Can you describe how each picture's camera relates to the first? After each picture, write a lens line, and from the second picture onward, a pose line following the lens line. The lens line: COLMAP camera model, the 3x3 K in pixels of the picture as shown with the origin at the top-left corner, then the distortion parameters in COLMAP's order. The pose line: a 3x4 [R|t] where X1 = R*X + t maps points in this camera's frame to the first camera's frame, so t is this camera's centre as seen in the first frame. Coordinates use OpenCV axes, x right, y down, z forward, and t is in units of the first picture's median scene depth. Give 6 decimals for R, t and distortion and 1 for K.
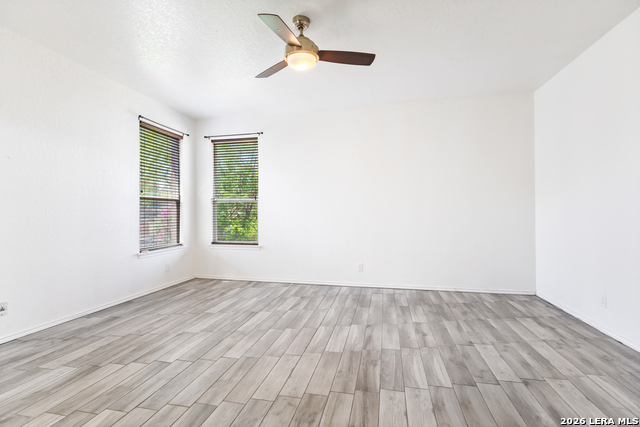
lens RADIAL K [[297.1, 0, 320.0], [0, 297.1, 214.2], [0, 0, 1]] dist [-0.004132, 0.005025]
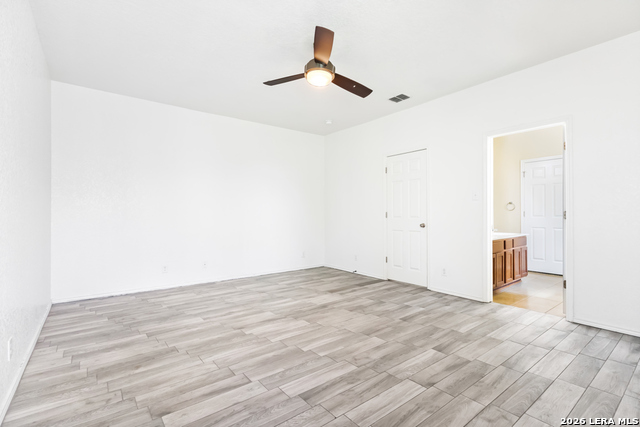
lens RADIAL K [[297.1, 0, 319.4], [0, 297.1, 212.6], [0, 0, 1]] dist [-0.004132, 0.005025]
pose [[-0.767874, 0.008084, 0.640550, -0.724692], [0.004332, 0.999963, -0.007427, 0.003464], [-0.640586, -0.002928, -0.767881, 1.721045]]
